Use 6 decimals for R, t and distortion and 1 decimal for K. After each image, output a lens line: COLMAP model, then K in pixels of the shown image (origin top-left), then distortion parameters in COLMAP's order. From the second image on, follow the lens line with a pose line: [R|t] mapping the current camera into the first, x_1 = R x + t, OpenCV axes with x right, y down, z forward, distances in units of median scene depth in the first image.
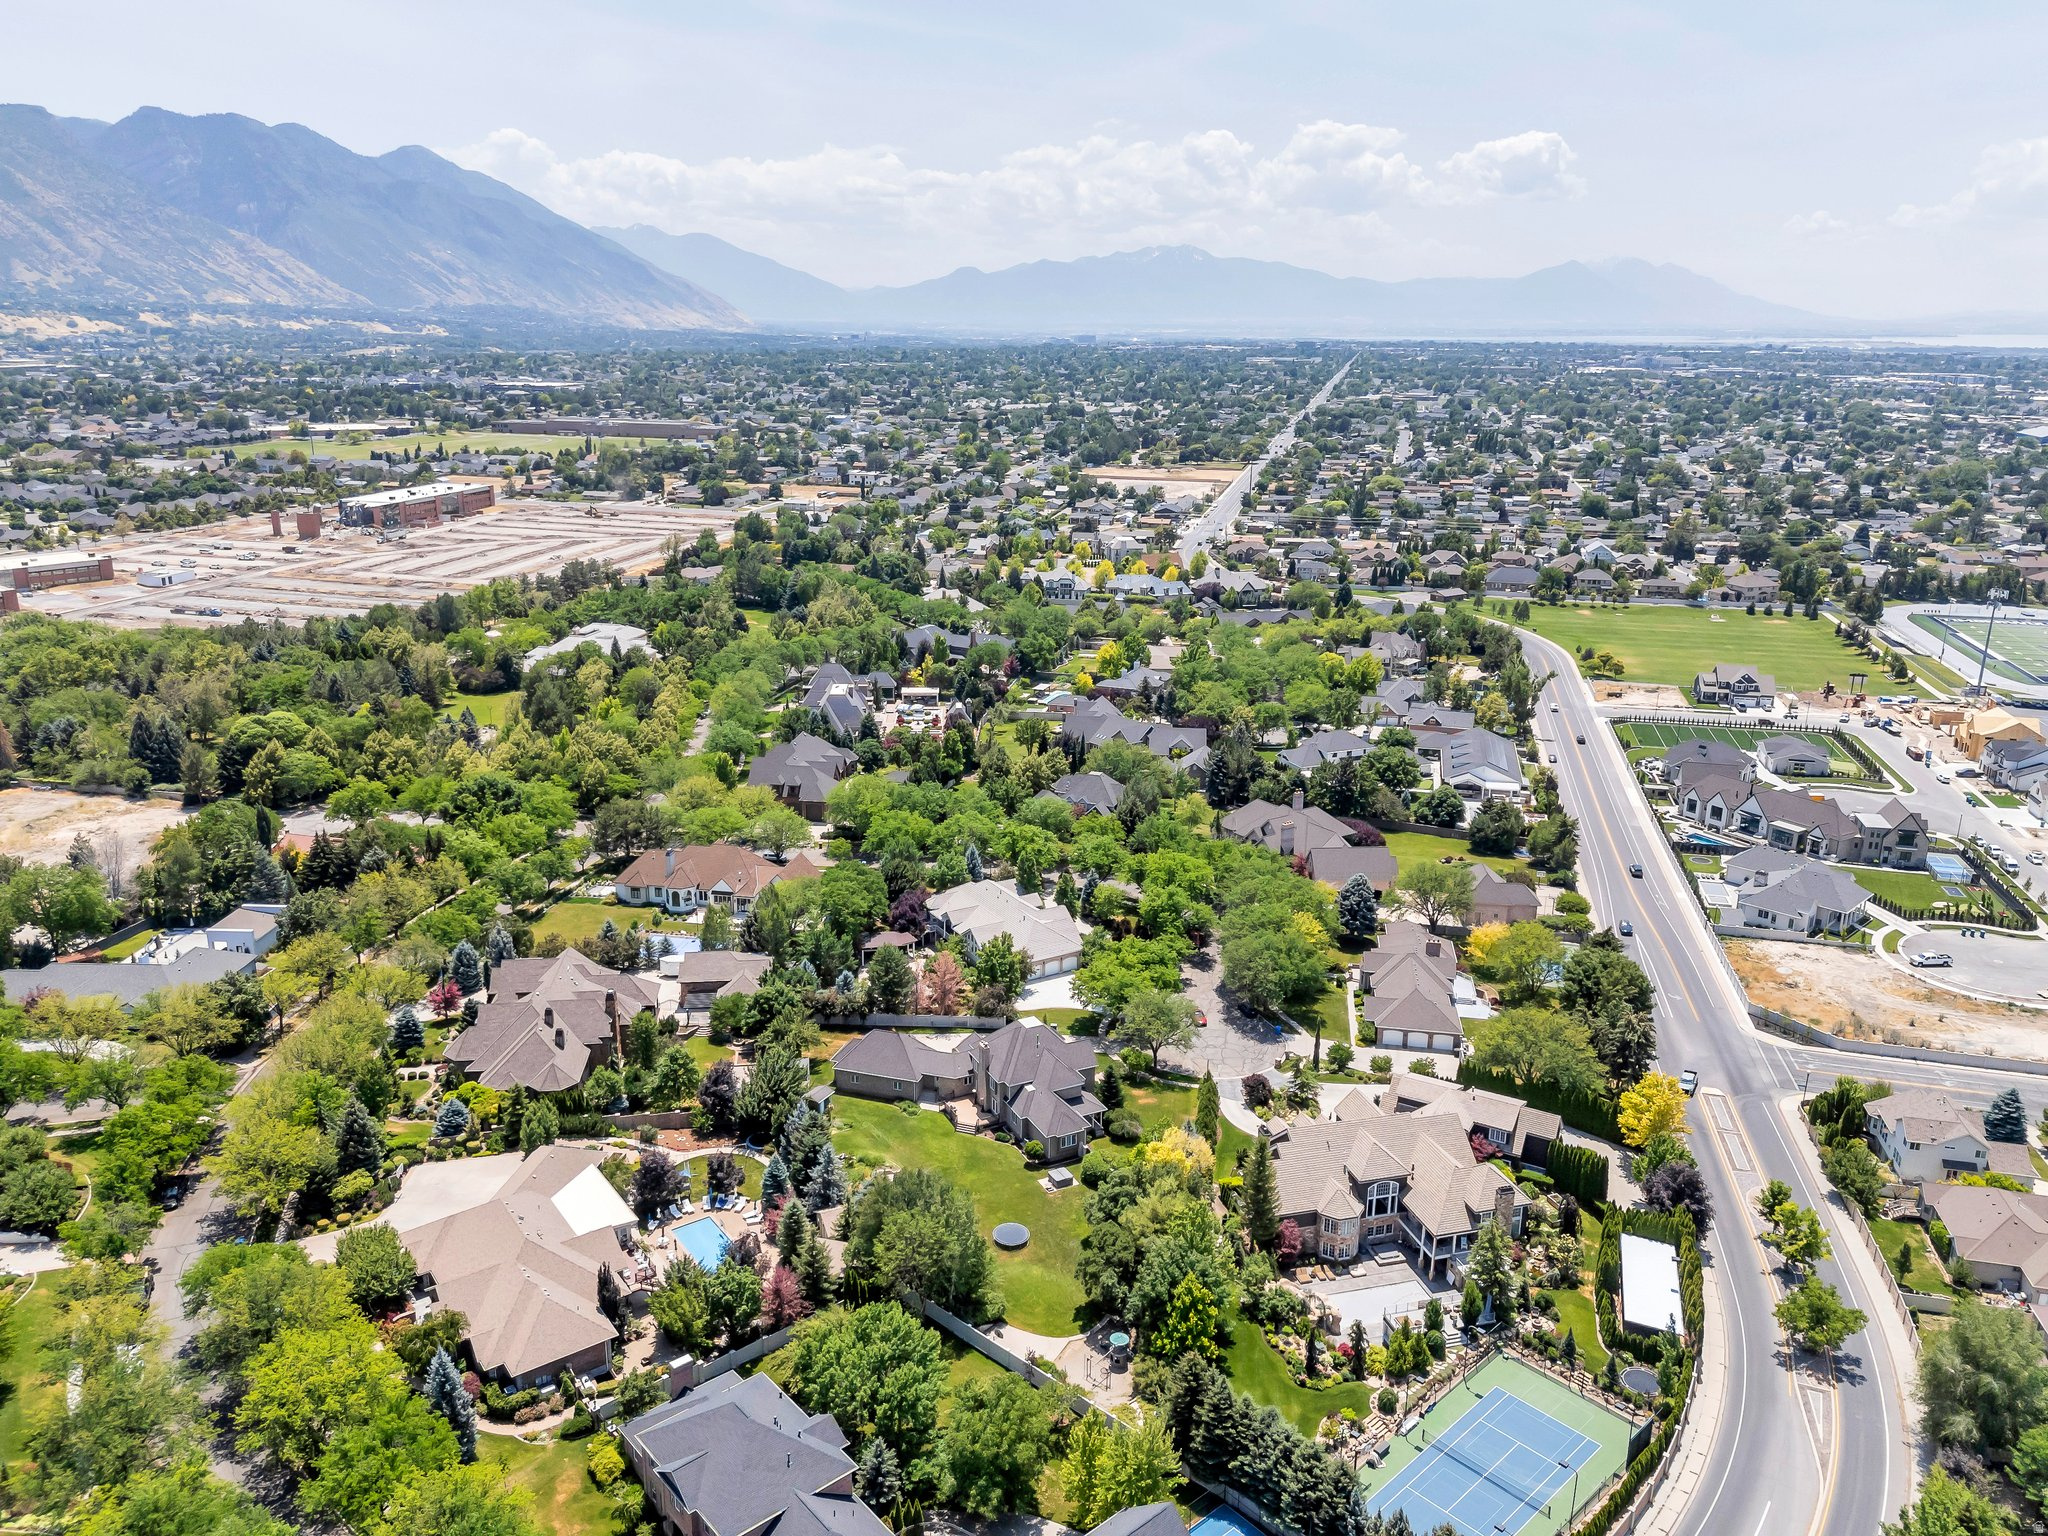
lens RADIAL K [[1524.9, 0, 1018.6], [0, 1524.9, 756.7], [0, 0, 1]] dist [0.076365, -0.074329]
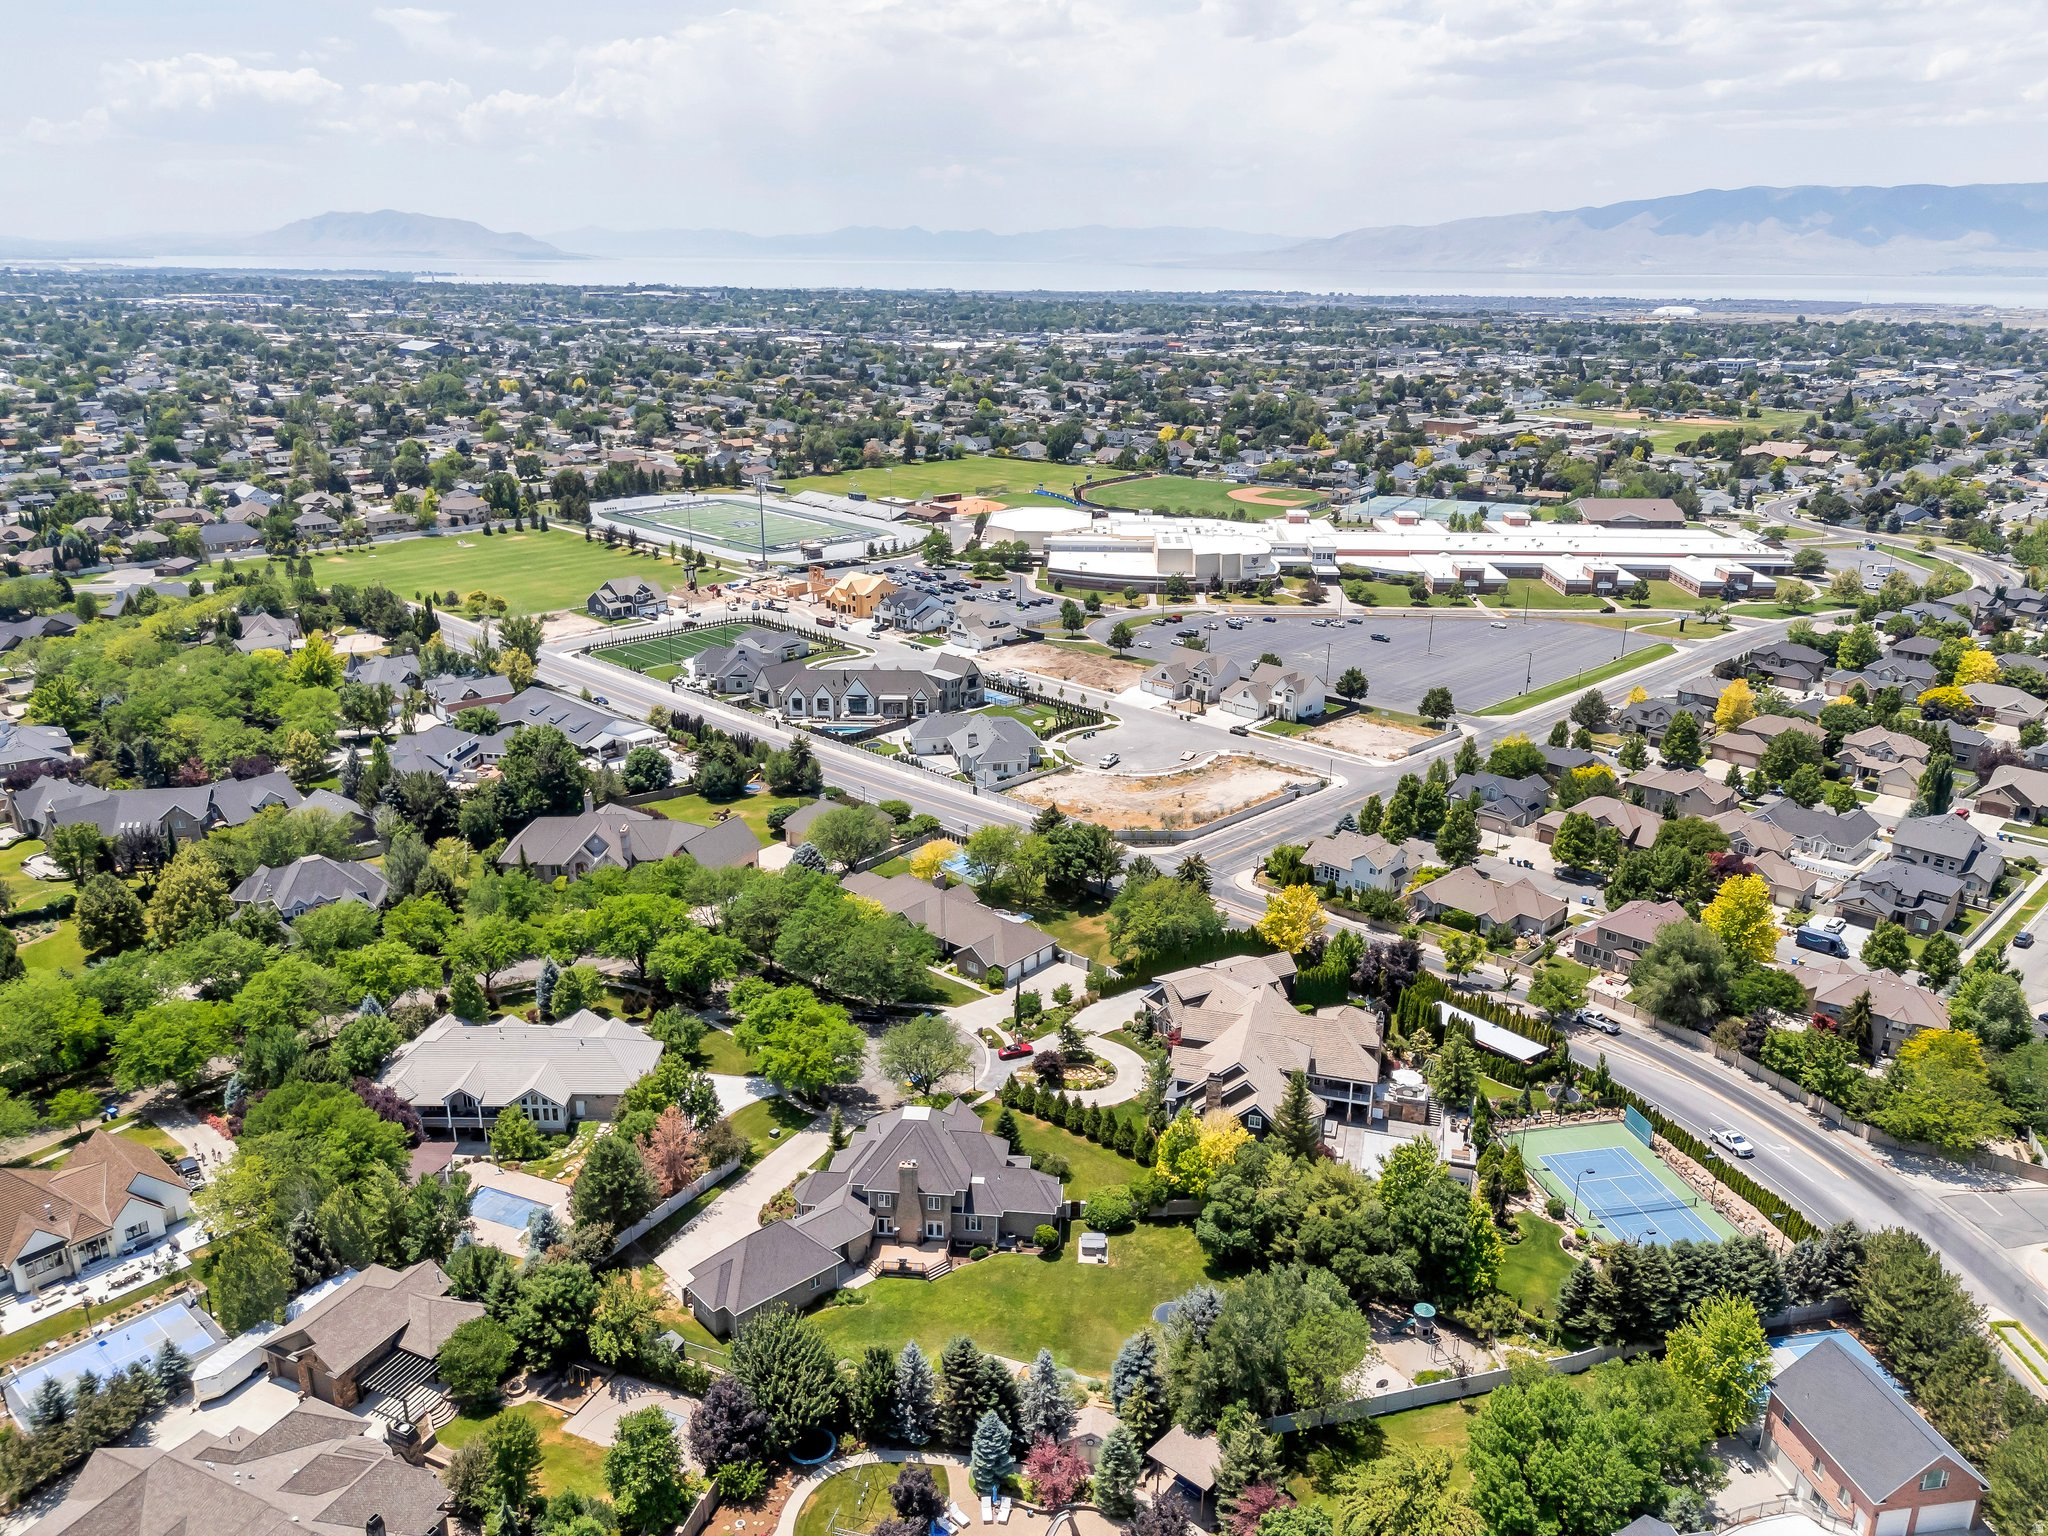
lens RADIAL K [[1524.9, 0, 1018.6], [0, 1524.9, 756.7], [0, 0, 1]] dist [0.076365, -0.074329]
pose [[0.495682, -0.270117, 0.825430, -0.361626], [0.232124, 0.957035, 0.173790, -0.080816], [-0.836909, 0.105458, 0.537086, 0.323938]]
